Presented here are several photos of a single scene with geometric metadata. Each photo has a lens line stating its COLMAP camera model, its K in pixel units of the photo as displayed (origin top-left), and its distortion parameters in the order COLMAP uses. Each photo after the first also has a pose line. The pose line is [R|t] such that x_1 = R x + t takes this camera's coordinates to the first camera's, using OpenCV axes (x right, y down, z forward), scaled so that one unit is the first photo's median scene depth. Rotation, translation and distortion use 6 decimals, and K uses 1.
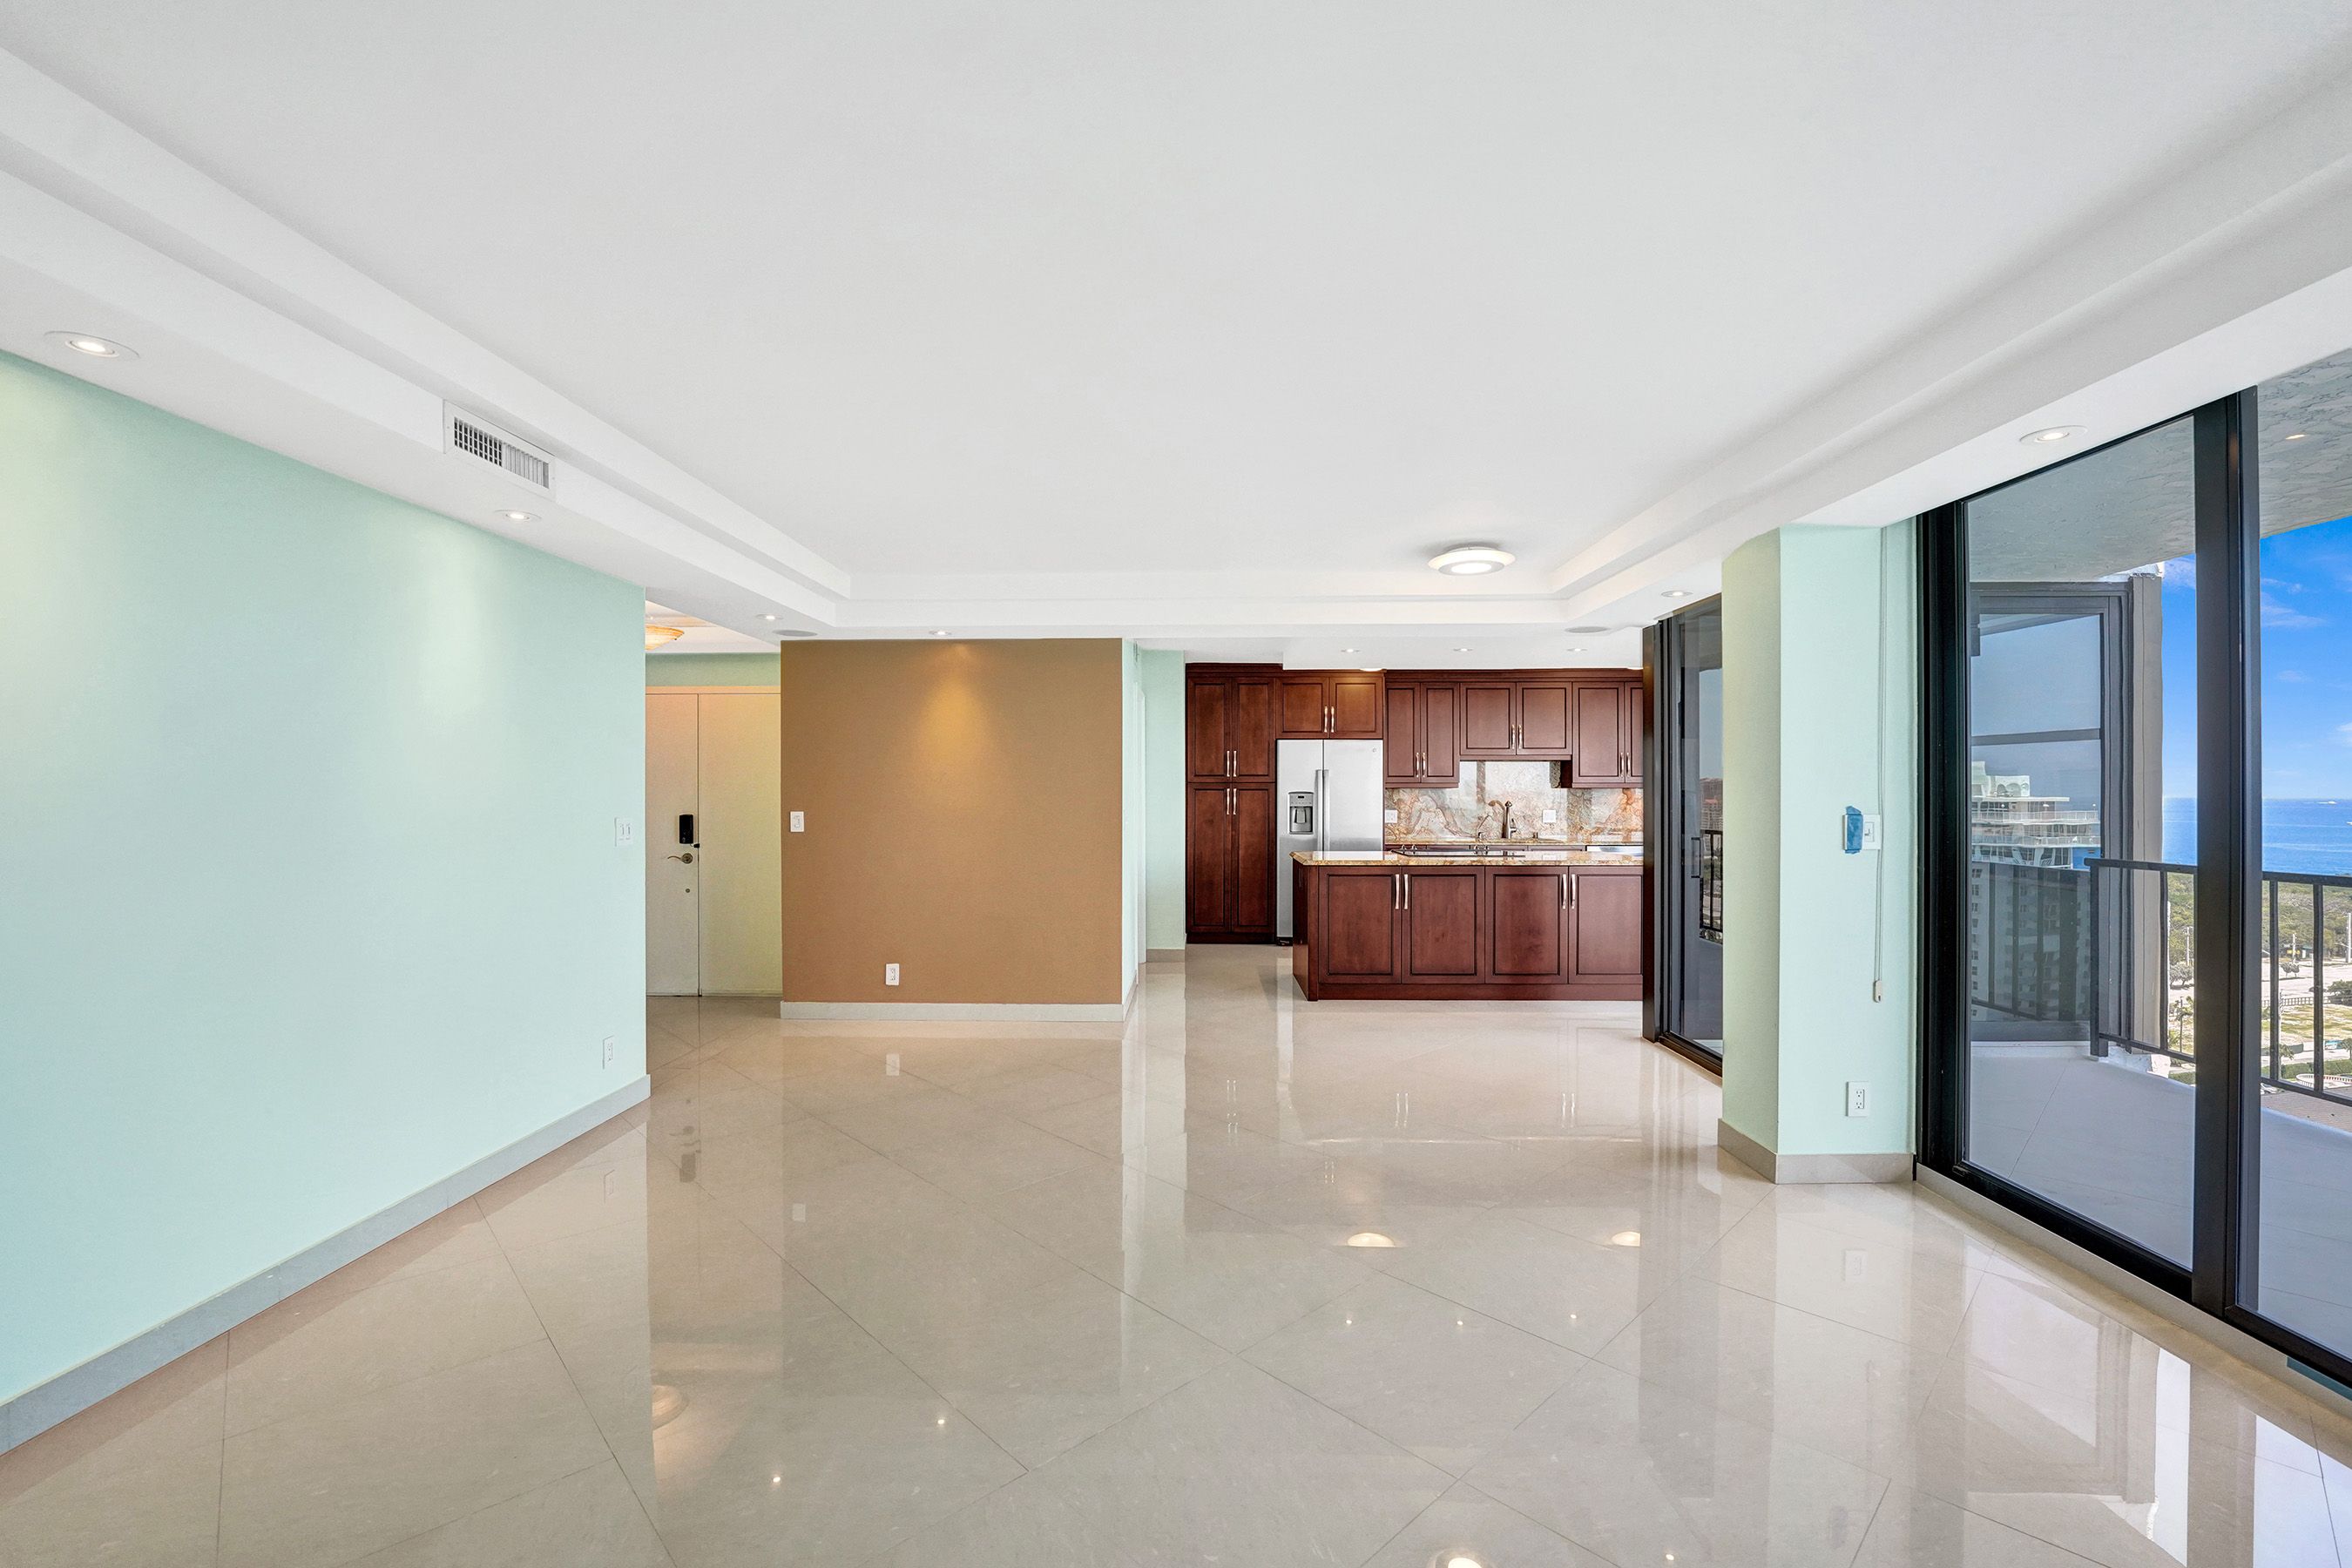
lens RADIAL K [[1000.1, 0, 1176.0], [0, 1000.1, 784.0], [0, 0, 1]] dist [-0.015480, 0.000470]
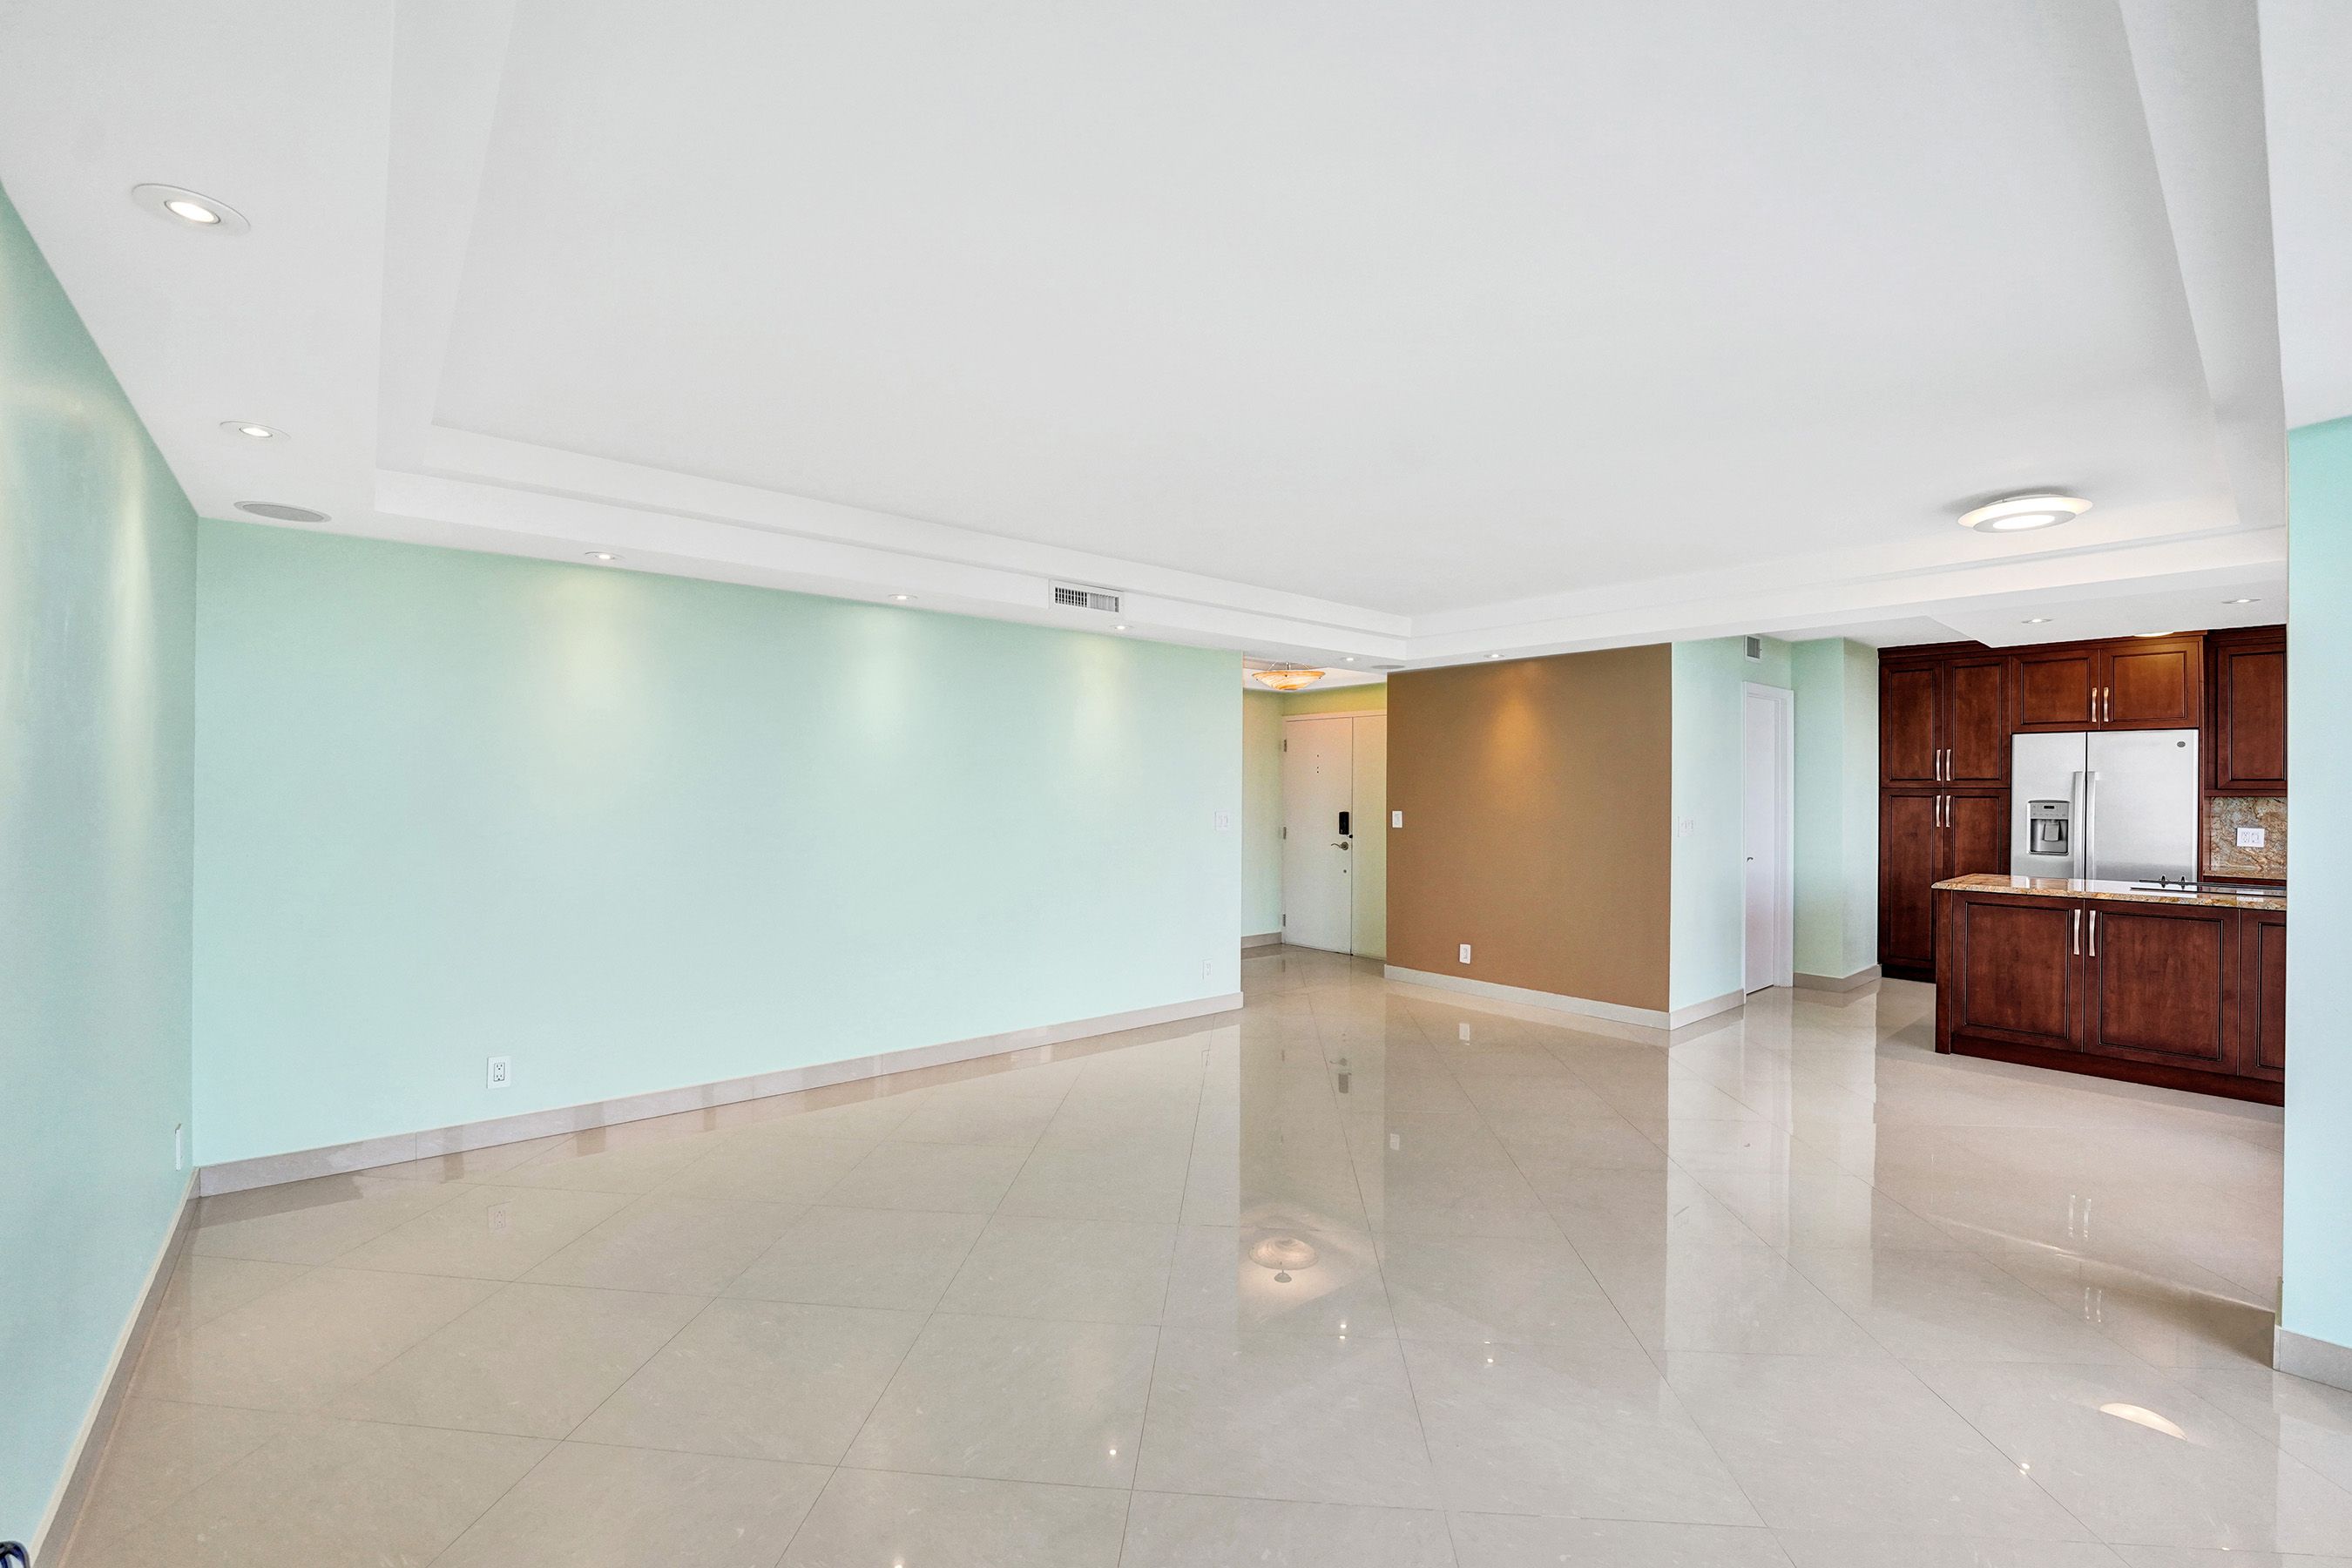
lens RADIAL K [[1000.1, 0, 1176.0], [0, 1000.1, 784.0], [0, 0, 1]] dist [-0.015480, 0.000470]
pose [[0.669555, 0.001754, -0.742760, 0.245892], [-0.001632, 0.999998, 0.000890, -0.004574], [0.742761, 0.000616, 0.669557, -0.017211]]
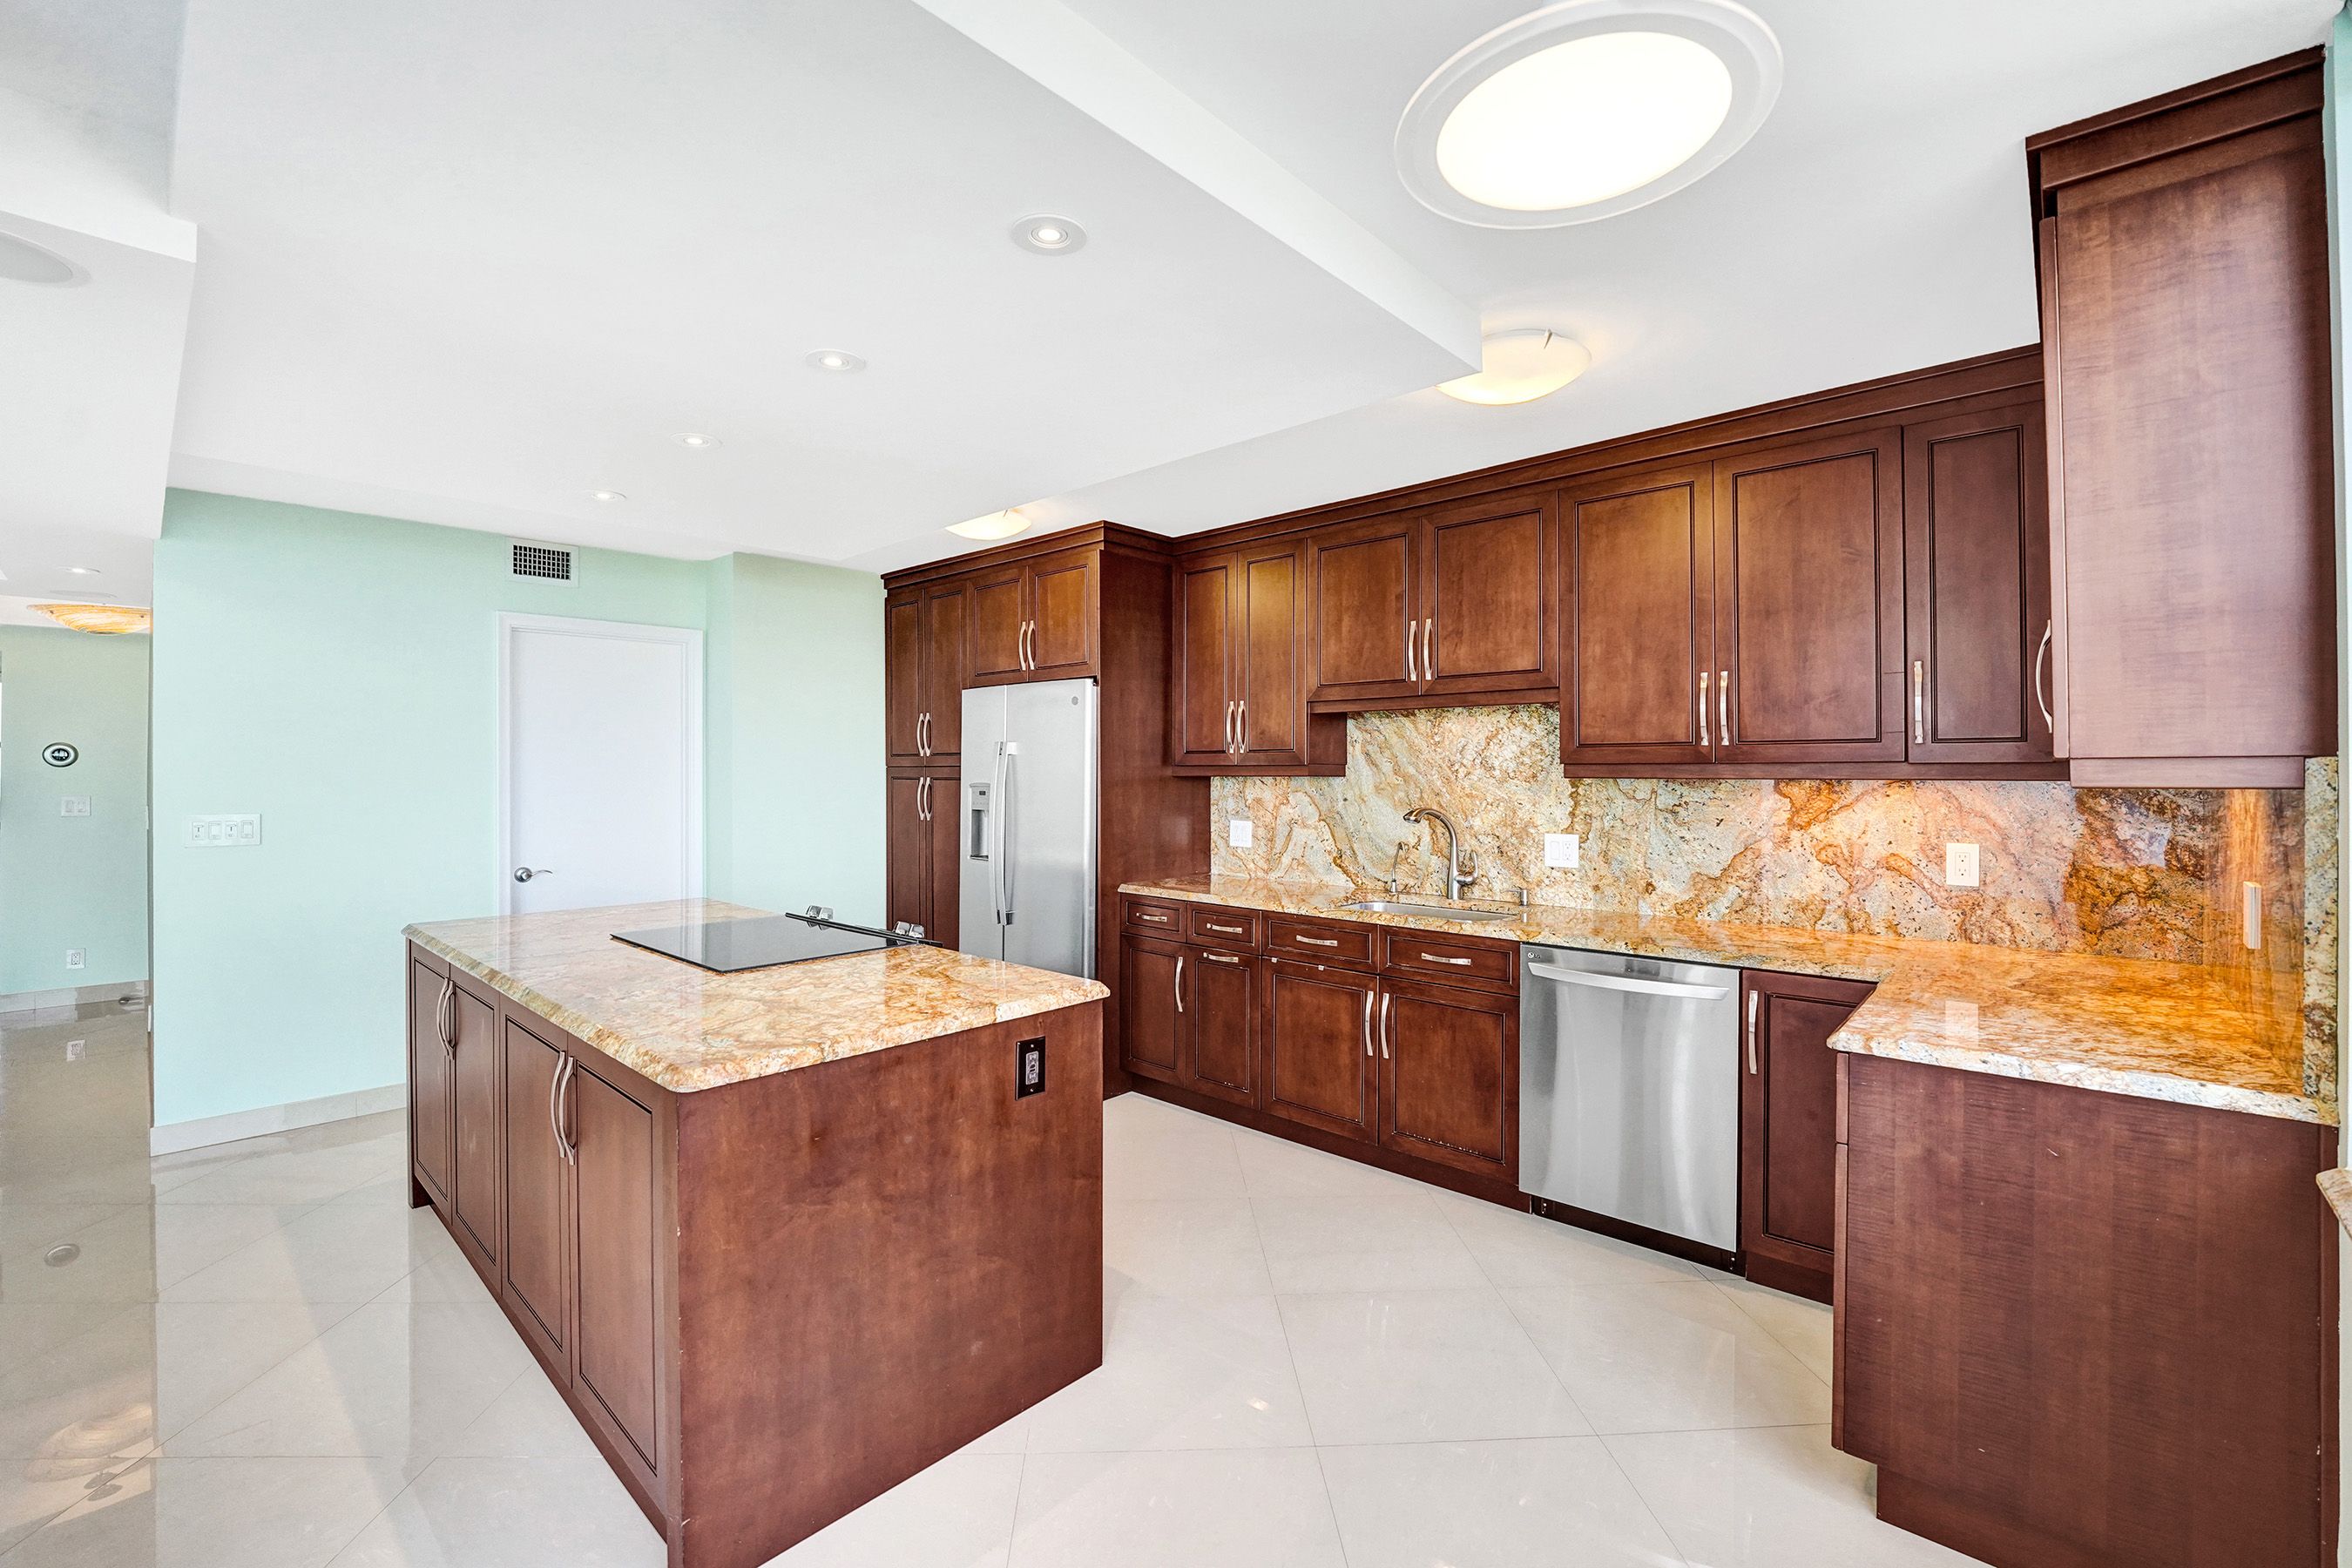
lens RADIAL K [[1006.9, 0, 1175.1], [0, 1006.9, 771.8], [0, 0, 1]] dist [-0.016077, 0.007410]
pose [[0.748628, 0.007200, -0.662951, 0.578585], [0.003765, 0.999879, 0.015111, -0.006306], [0.662979, -0.013809, 0.748510, 0.671988]]
